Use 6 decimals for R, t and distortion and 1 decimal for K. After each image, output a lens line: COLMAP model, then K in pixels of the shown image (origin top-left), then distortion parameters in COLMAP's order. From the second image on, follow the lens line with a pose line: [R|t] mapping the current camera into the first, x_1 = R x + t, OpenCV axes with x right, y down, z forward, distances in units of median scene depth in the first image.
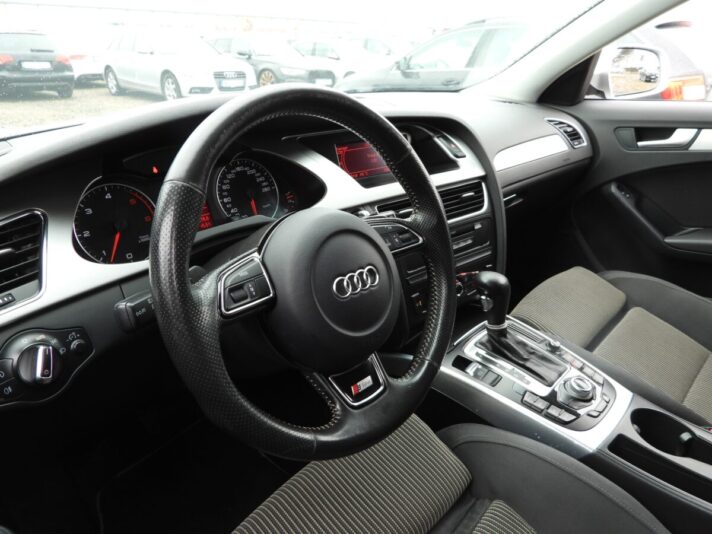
lens RADIAL K [[511.9, 0, 356.0], [0, 511.9, 267.0], [0, 0, 1]] dist [-0.011340, 0.004095]
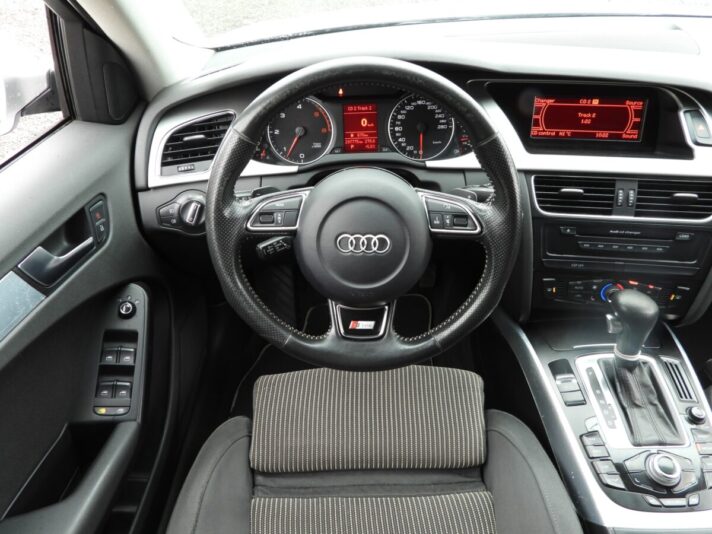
lens RADIAL K [[511.9, 0, 356.0], [0, 511.9, 267.0], [0, 0, 1]] dist [-0.011340, 0.004095]
pose [[0.685960, 0.424711, -0.590830, 0.461500], [-0.268293, 0.902399, 0.337188, -0.205857], [0.676372, -0.072782, 0.732956, 0.094360]]
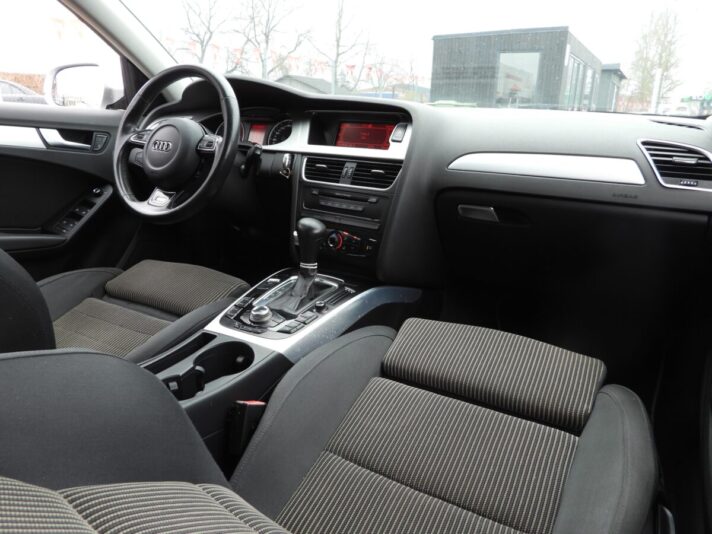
lens RADIAL K [[528.7, 0, 356.0], [0, 528.7, 267.0], [0, 0, 1]] dist [-0.024237, -0.000122]
pose [[0.213536, 0.274557, -0.937561, 1.646665], [-0.409801, 0.896354, 0.169155, -0.157448], [0.886829, 0.348093, 0.303918, 0.824359]]
